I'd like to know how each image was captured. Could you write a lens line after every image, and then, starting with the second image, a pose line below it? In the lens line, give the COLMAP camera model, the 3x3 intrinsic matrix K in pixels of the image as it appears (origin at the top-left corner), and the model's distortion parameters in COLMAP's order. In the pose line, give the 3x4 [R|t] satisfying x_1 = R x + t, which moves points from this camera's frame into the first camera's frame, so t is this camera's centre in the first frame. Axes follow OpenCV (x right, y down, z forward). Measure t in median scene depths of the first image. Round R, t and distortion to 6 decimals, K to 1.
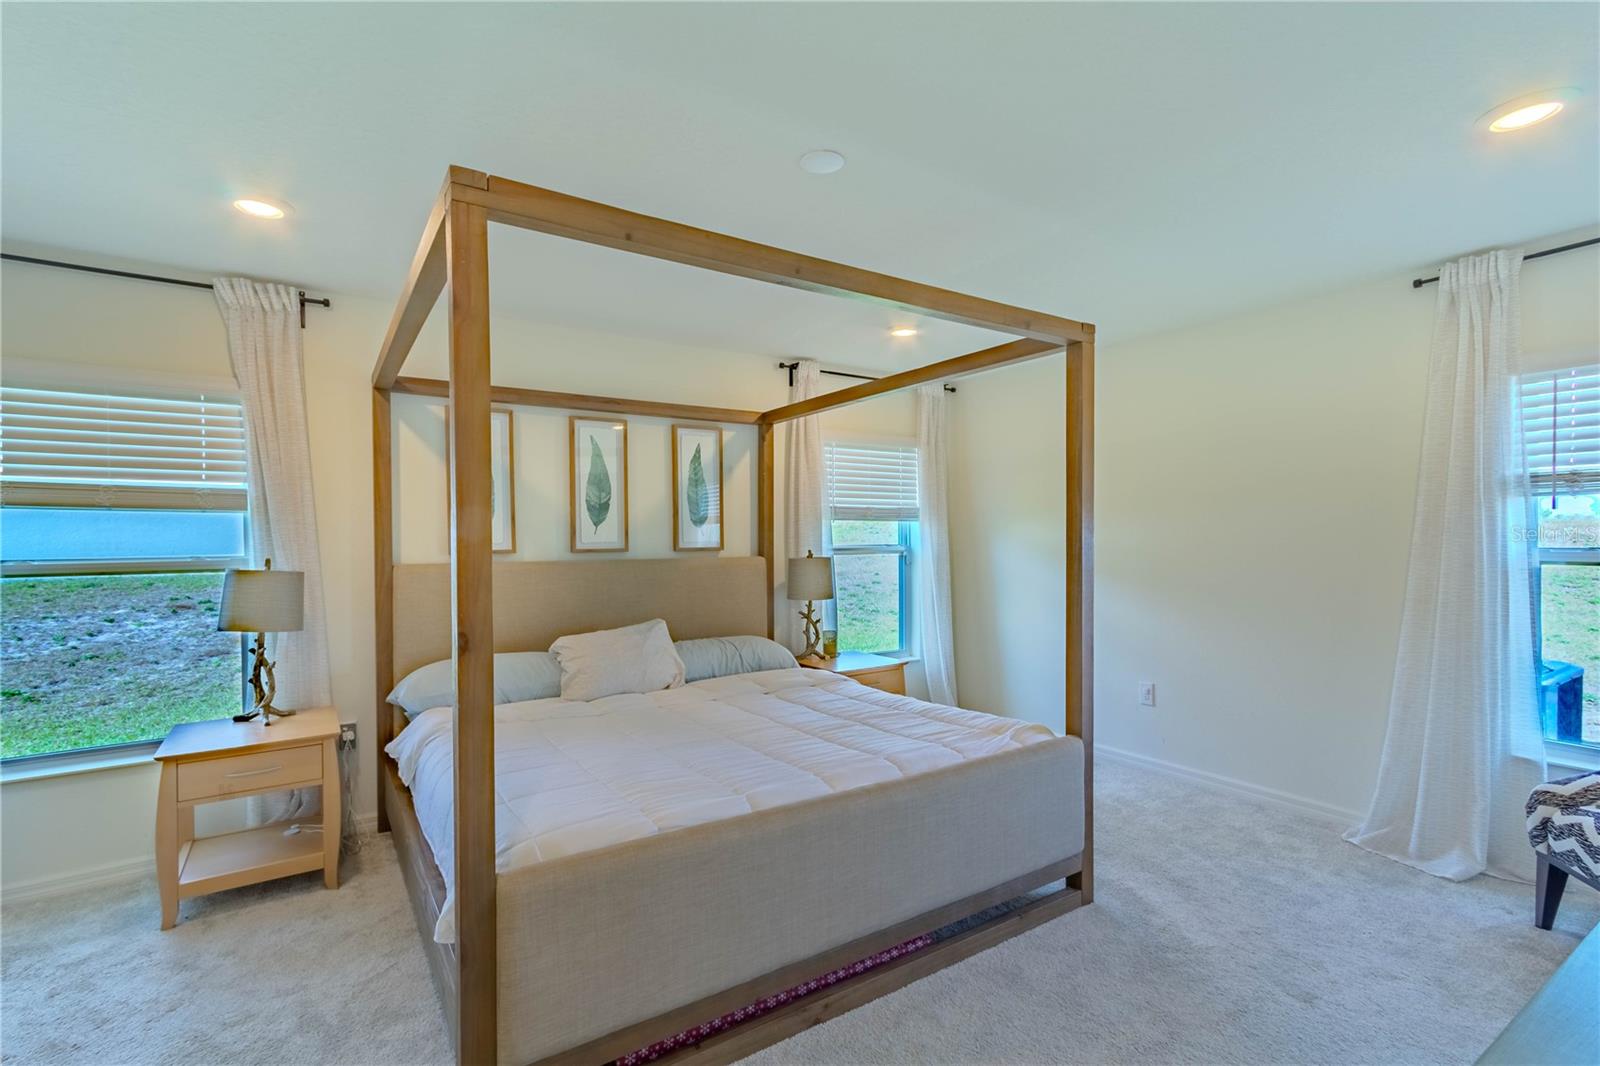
lens RADIAL K [[733.7, 0, 809.8], [0, 733.7, 534.5], [0, 0, 1]] dist [-0.010787, 0.012840]
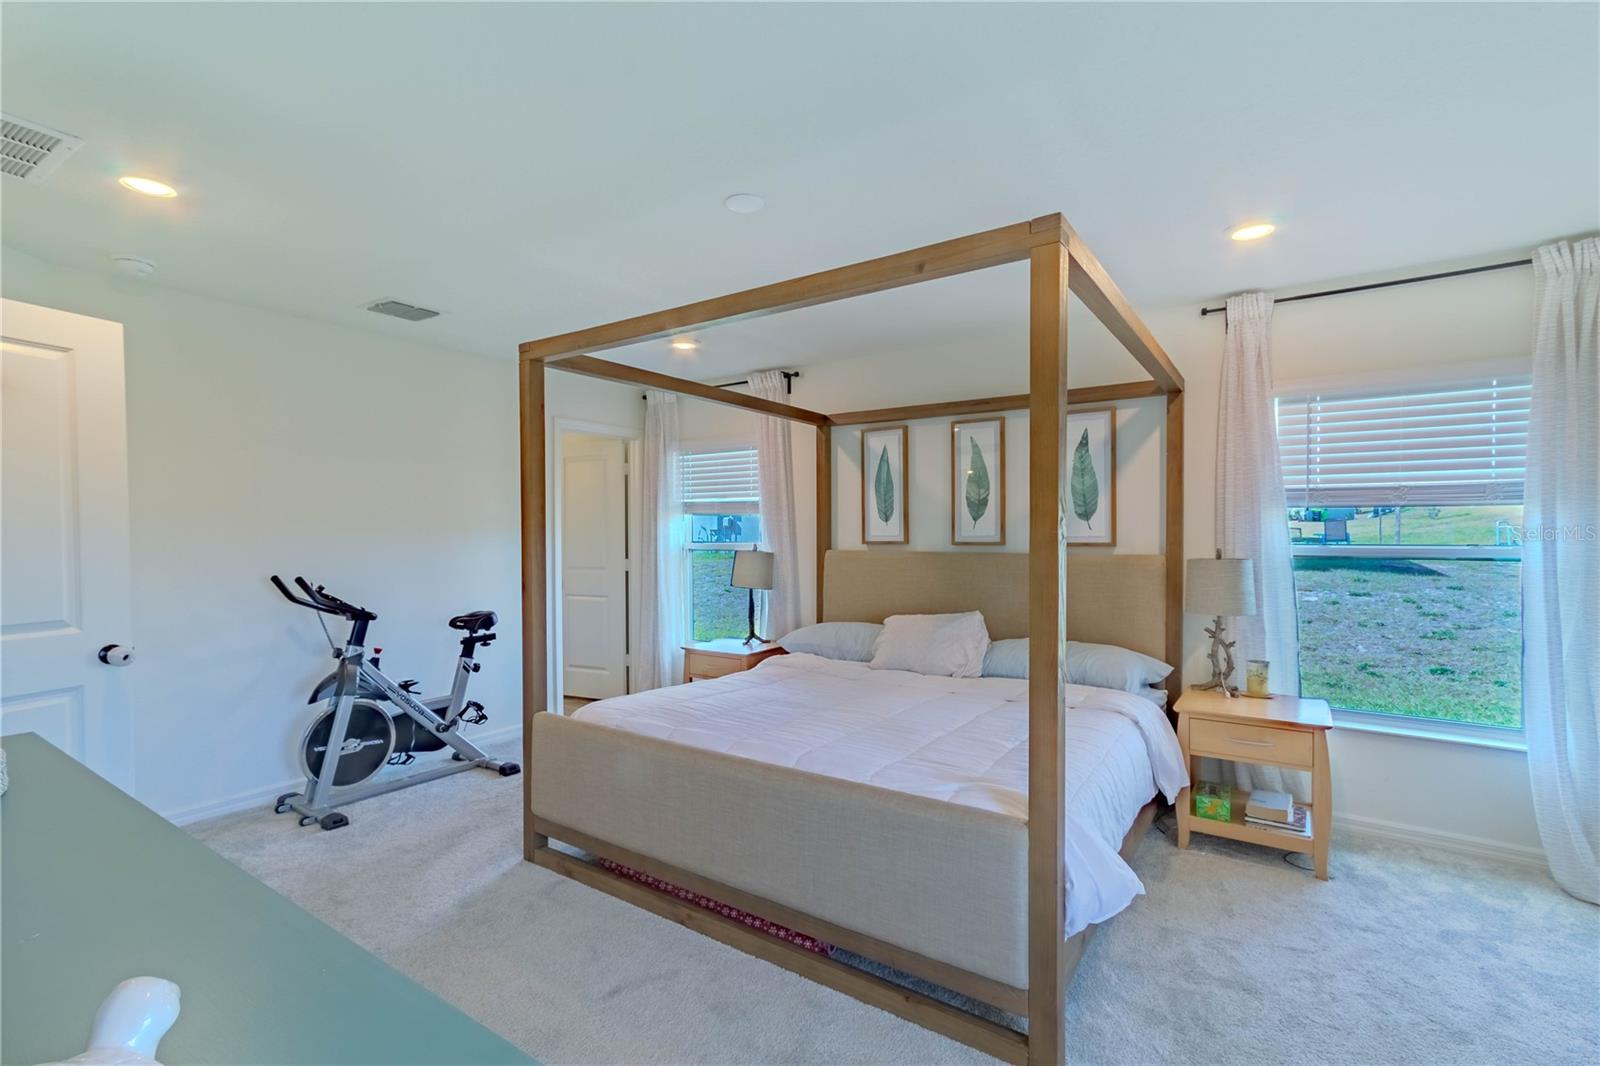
lens RADIAL K [[733.7, 0, 808.3], [0, 733.7, 533.5], [0, 0, 1]] dist [-0.010787, 0.012840]
pose [[0.376344, 0.008578, -0.926440, 0.630591], [0.002776, 0.999942, 0.010386, -0.004337], [0.926476, -0.006480, 0.376299, 0.374565]]
